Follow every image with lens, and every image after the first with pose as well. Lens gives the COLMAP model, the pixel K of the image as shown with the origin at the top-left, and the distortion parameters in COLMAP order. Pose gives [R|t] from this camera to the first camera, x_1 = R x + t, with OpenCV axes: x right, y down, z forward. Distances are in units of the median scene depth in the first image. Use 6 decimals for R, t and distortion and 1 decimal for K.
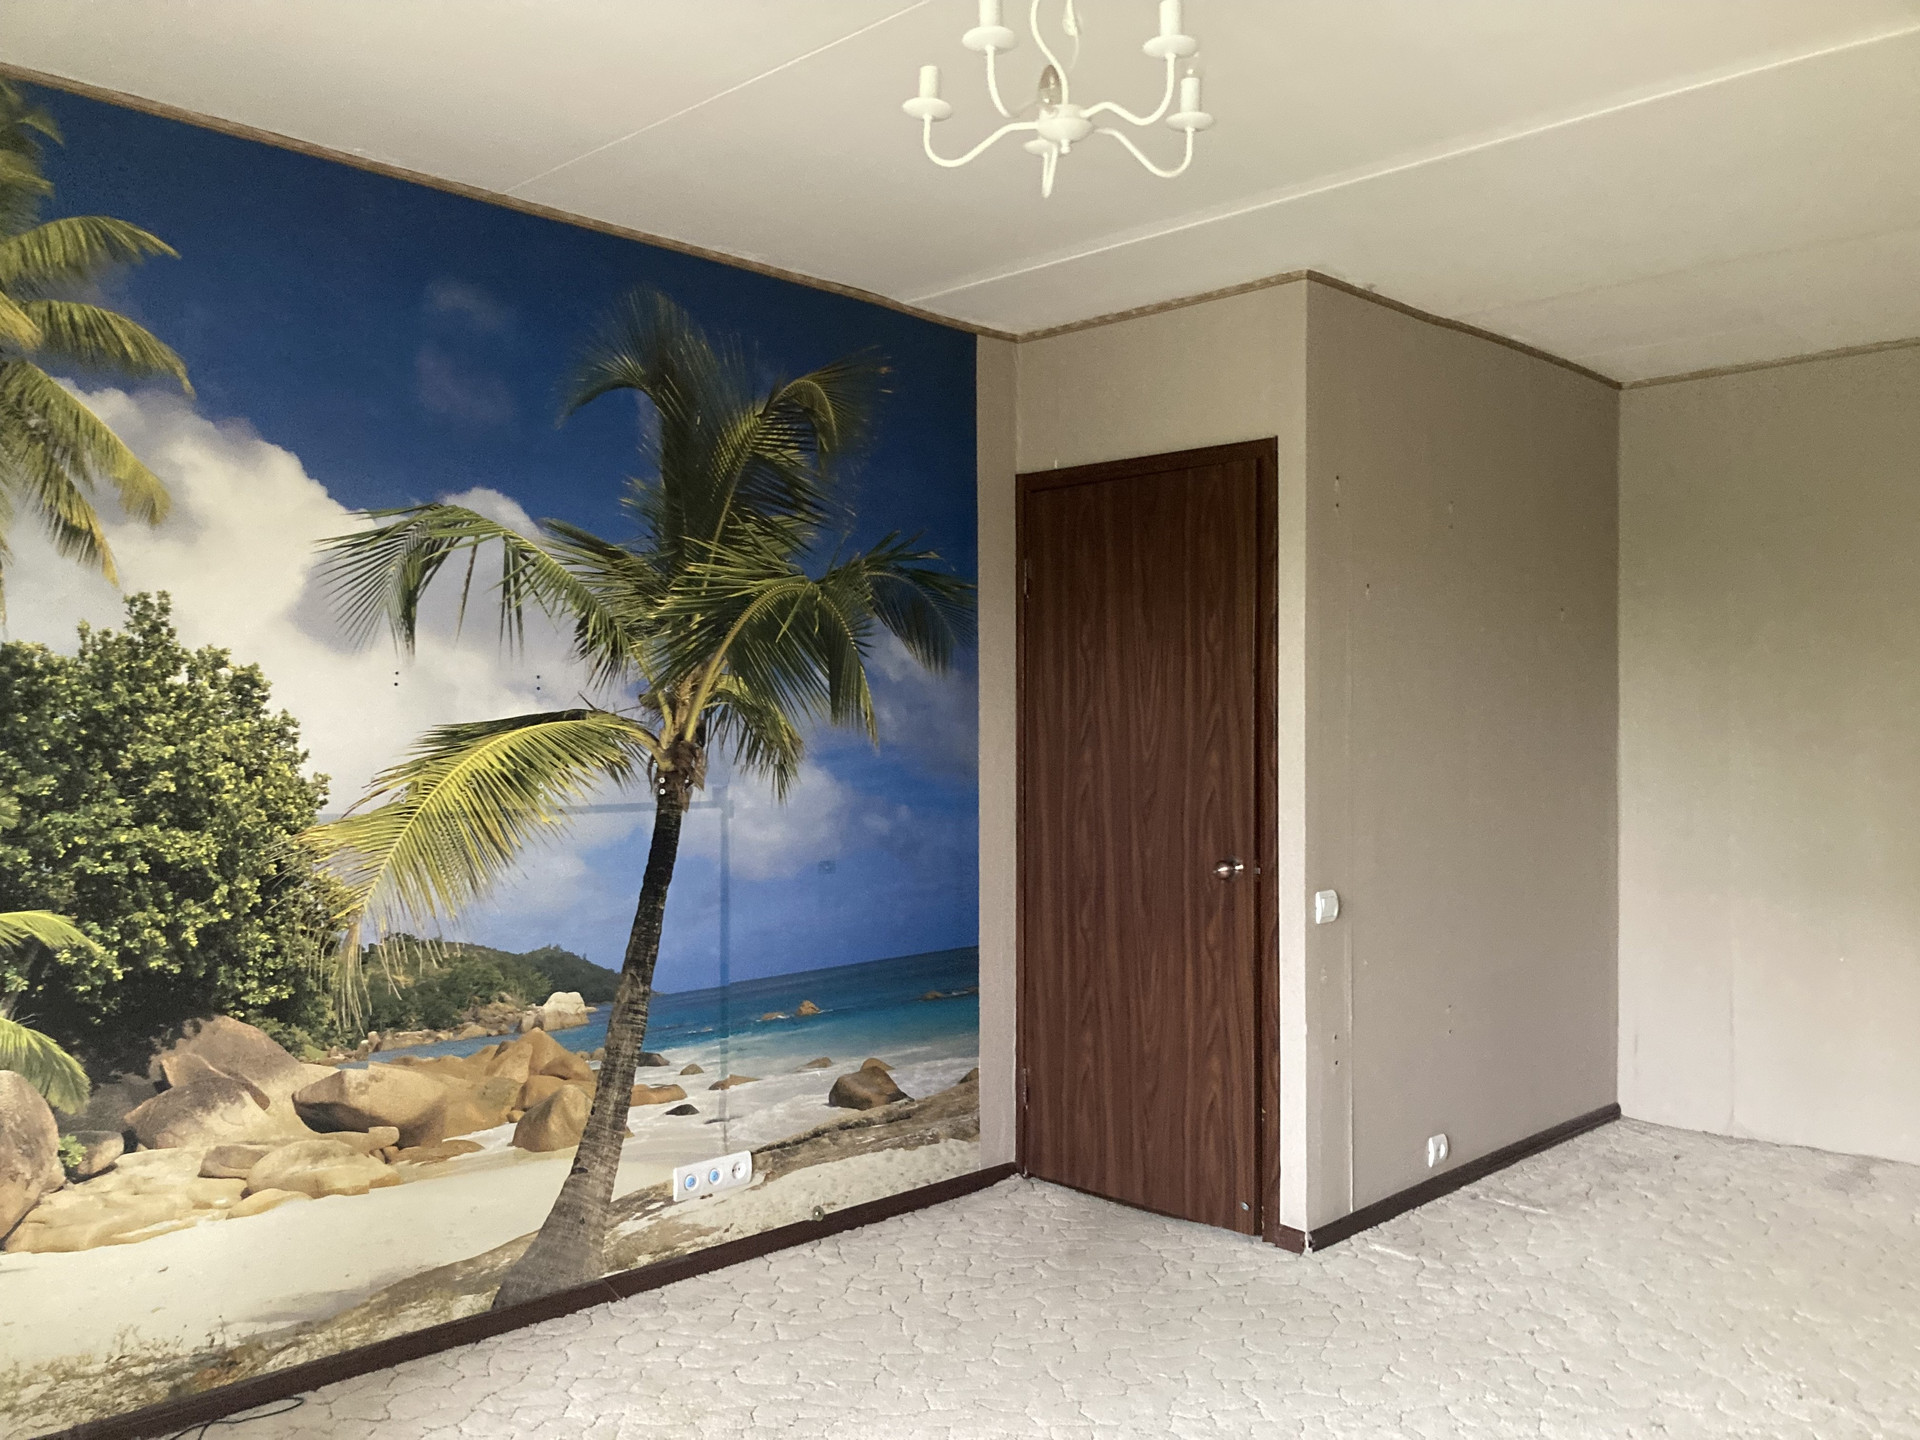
lens RADIAL K [[1582.6, 0, 968.5], [0, 1582.6, 723.0], [0, 0, 1]] dist [0.032968, -0.040382]
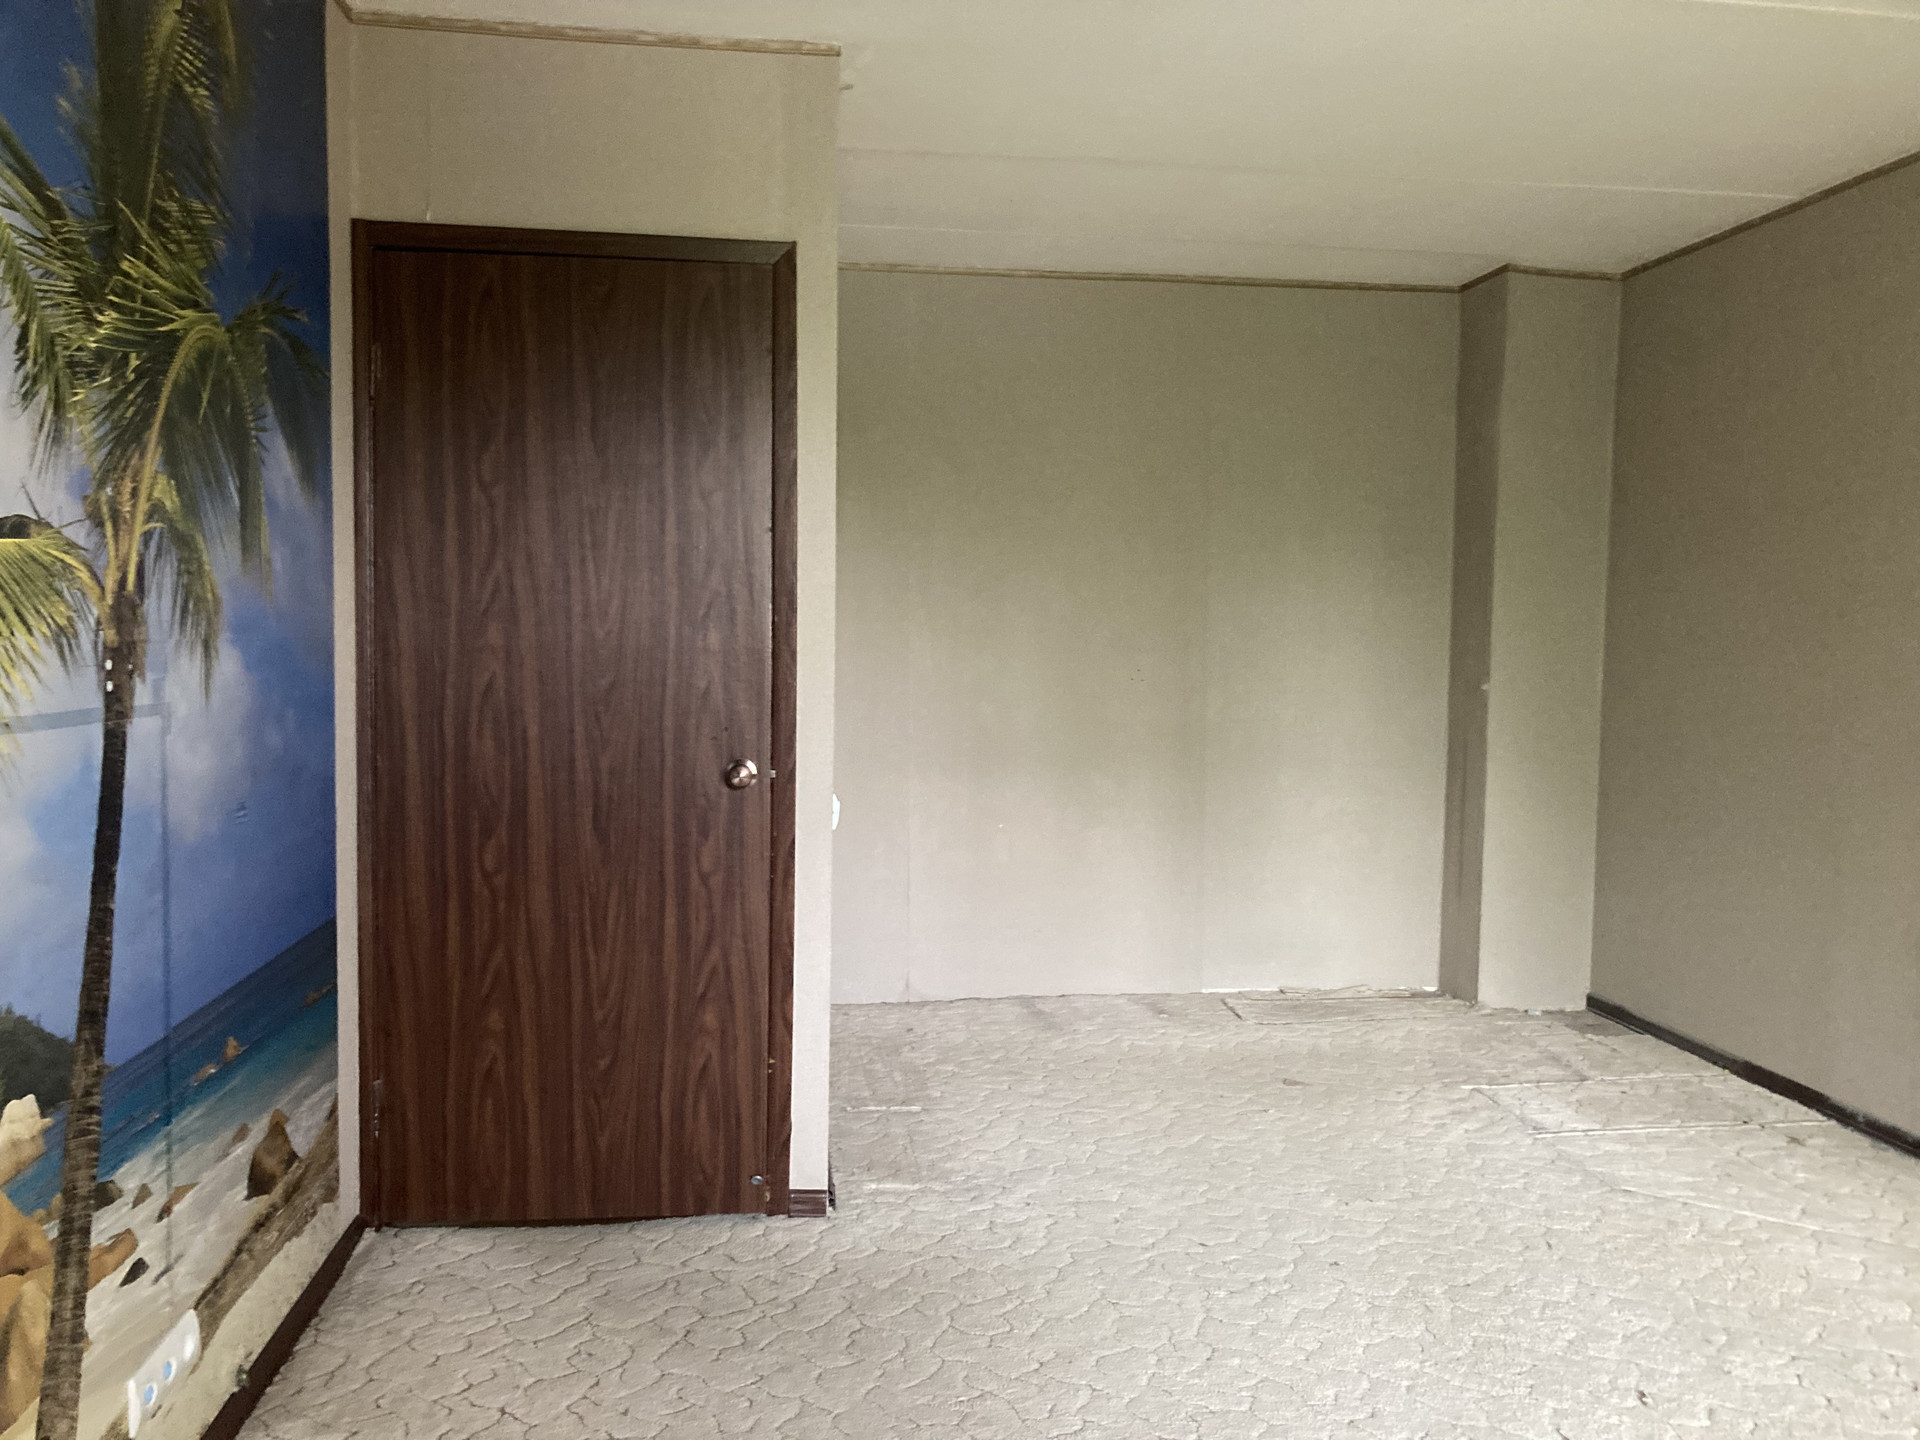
lens RADIAL K [[1582.6, 0, 978.3], [0, 1582.6, 719.0], [0, 0, 1]] dist [0.032968, -0.040382]
pose [[0.614677, -0.031917, 0.788133, -0.451940], [-0.014556, 0.998552, 0.051790, 0.023780], [-0.788644, -0.043306, 0.613323, 0.471271]]
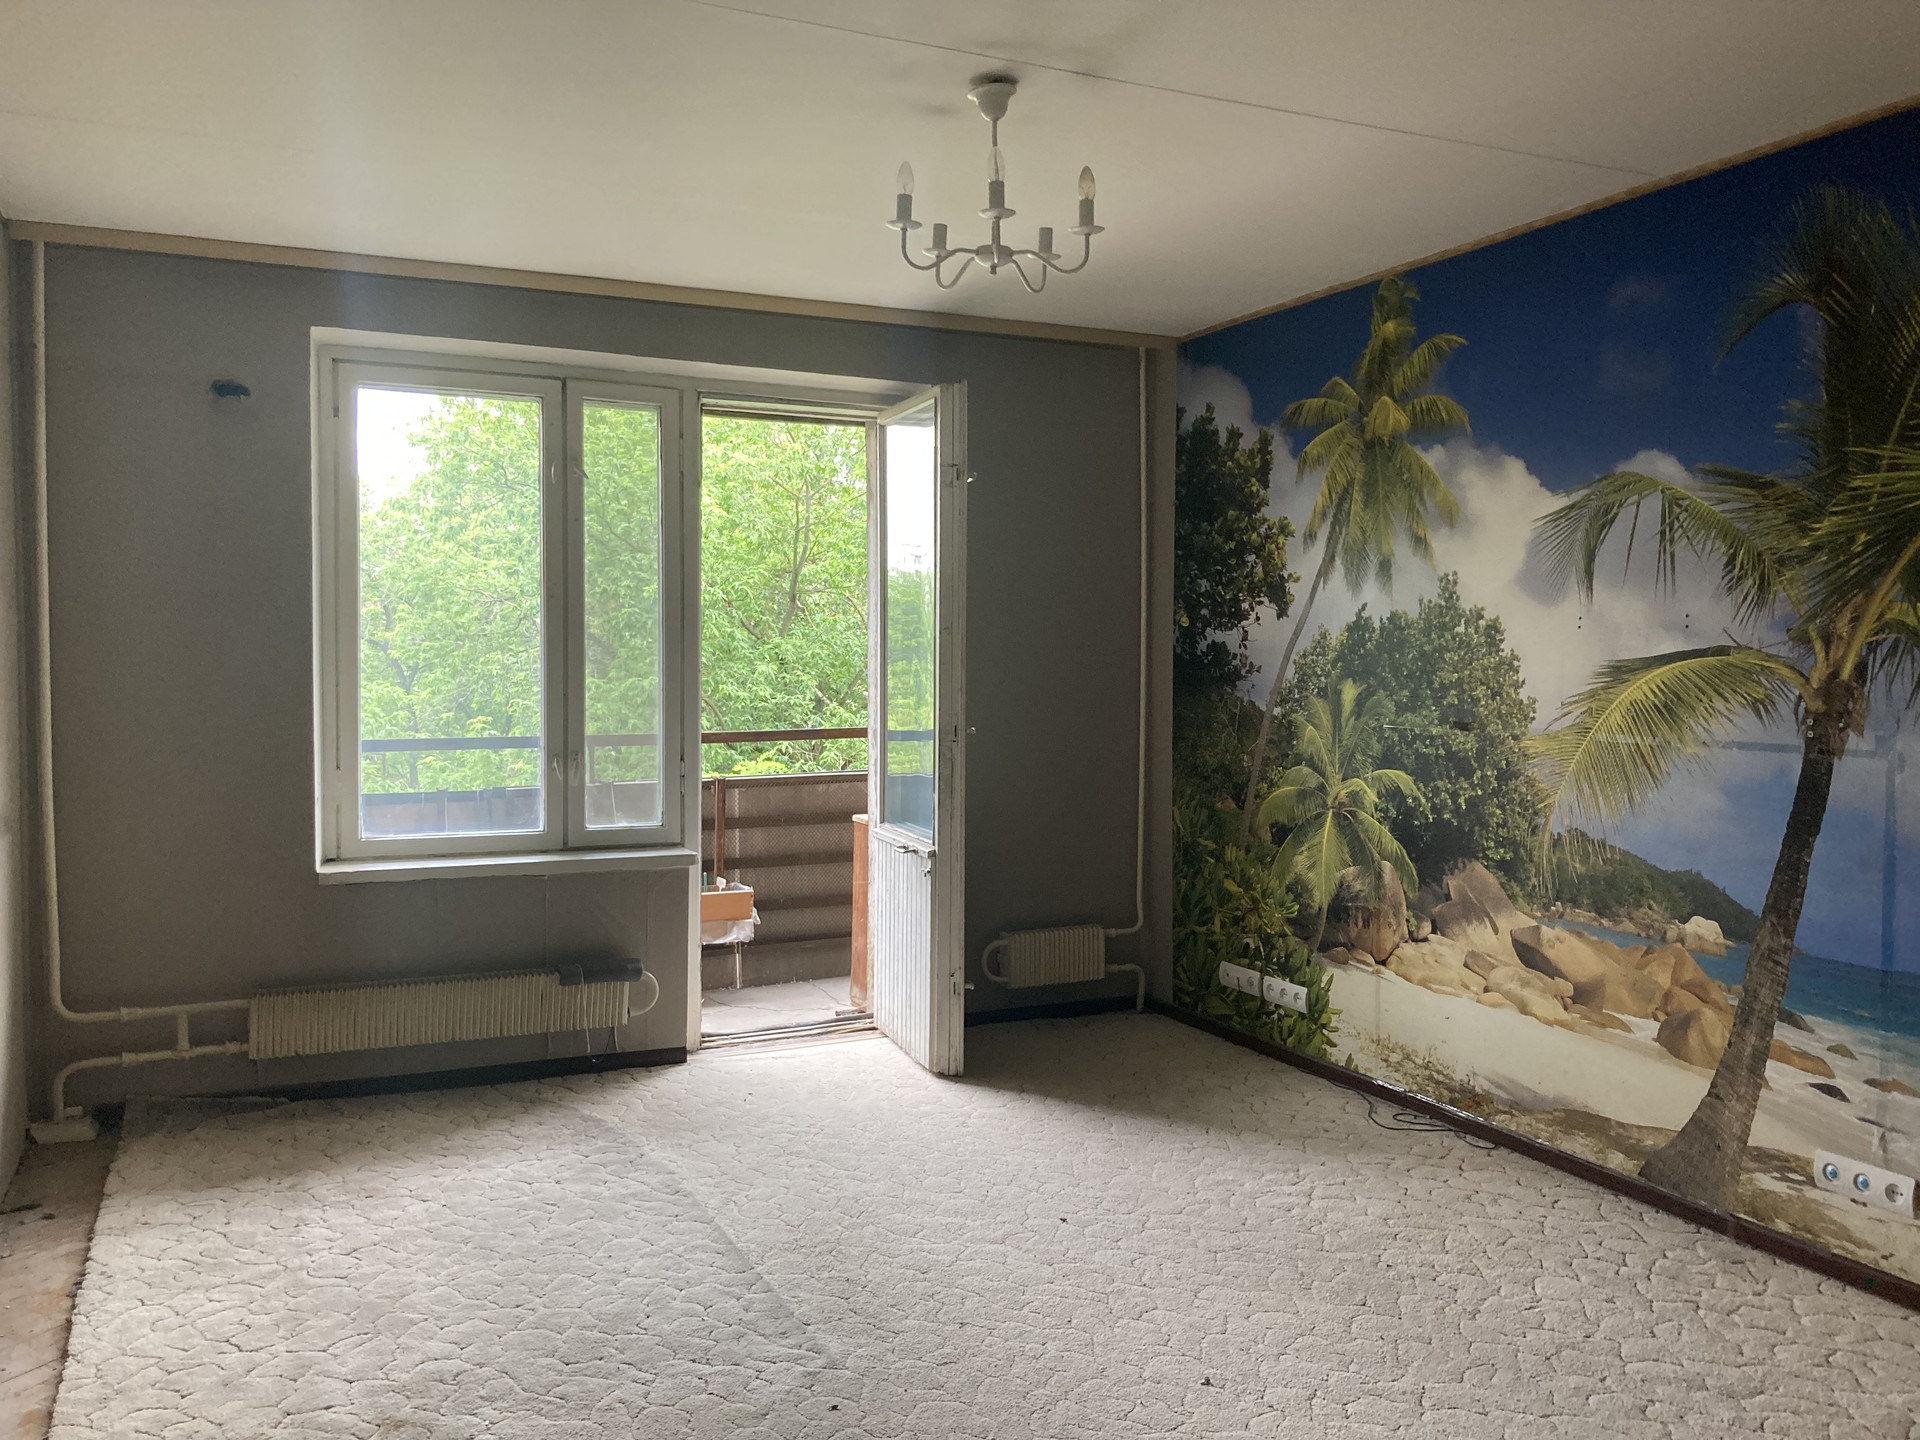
lens RADIAL K [[1582.6, 0, 968.1], [0, 1582.6, 699.8], [0, 0, 1]] dist [0.032968, -0.040382]
pose [[-0.352828, 0.020513, -0.935463, 0.880736], [-0.007525, 0.999665, 0.024759, 0.004611], [0.935658, 0.015775, -0.352555, 0.908659]]
